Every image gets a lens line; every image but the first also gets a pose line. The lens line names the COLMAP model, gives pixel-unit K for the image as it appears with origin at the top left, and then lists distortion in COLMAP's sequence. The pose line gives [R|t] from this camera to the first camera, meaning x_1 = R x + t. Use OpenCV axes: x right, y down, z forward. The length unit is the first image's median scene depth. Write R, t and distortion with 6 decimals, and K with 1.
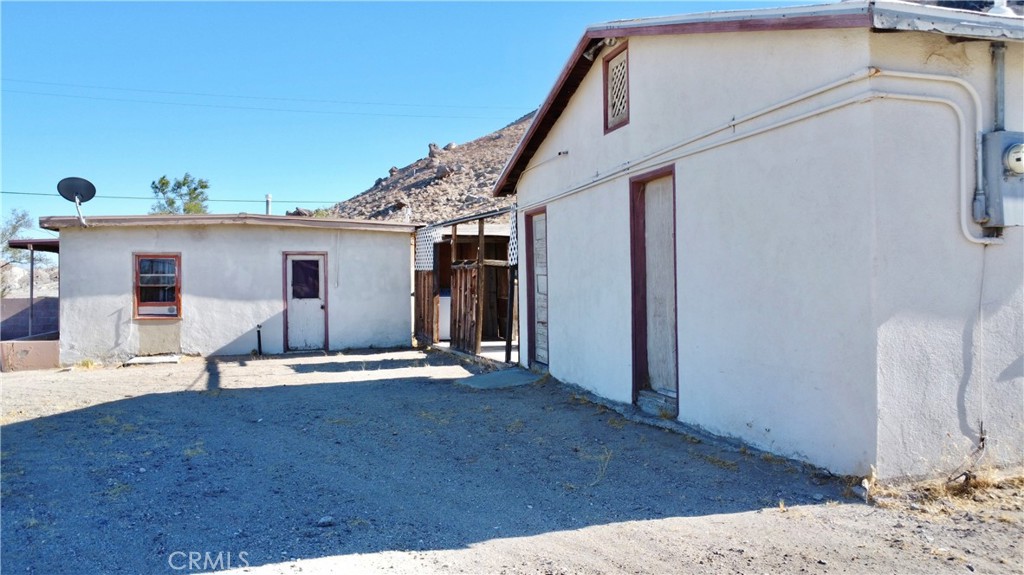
lens RADIAL K [[746.3, 0, 515.3], [0, 746.3, 282.6], [0, 0, 1]] dist [-0.026916, -0.006427]
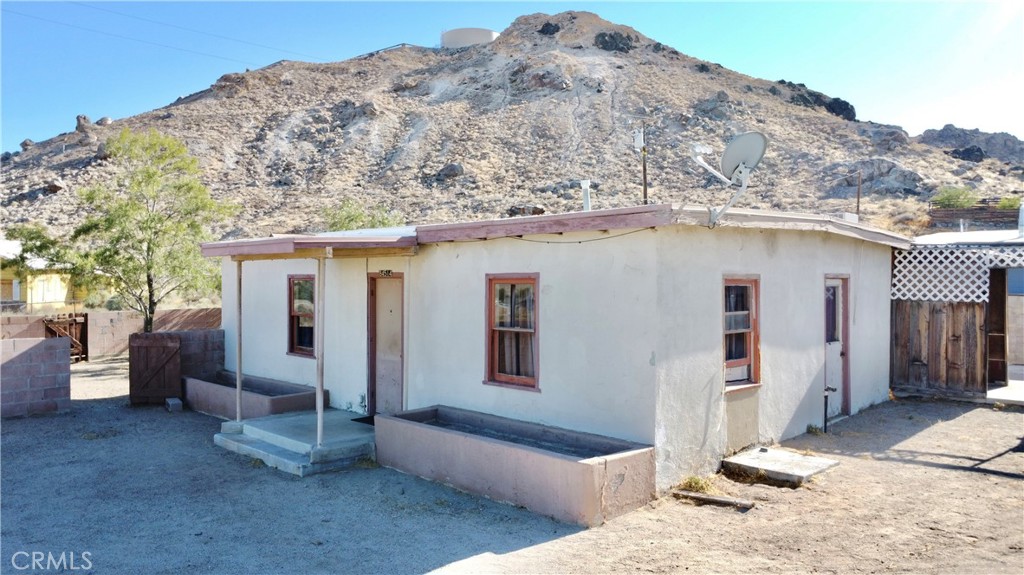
lens RADIAL K [[746.3, 0, 515.3], [0, 746.3, 282.6], [0, 0, 1]] dist [-0.026916, -0.006427]
pose [[0.877799, 0.005209, 0.479000, -0.924899], [-0.005417, 0.999985, -0.000948, -0.033040], [-0.478998, -0.001763, 0.877814, 0.577836]]
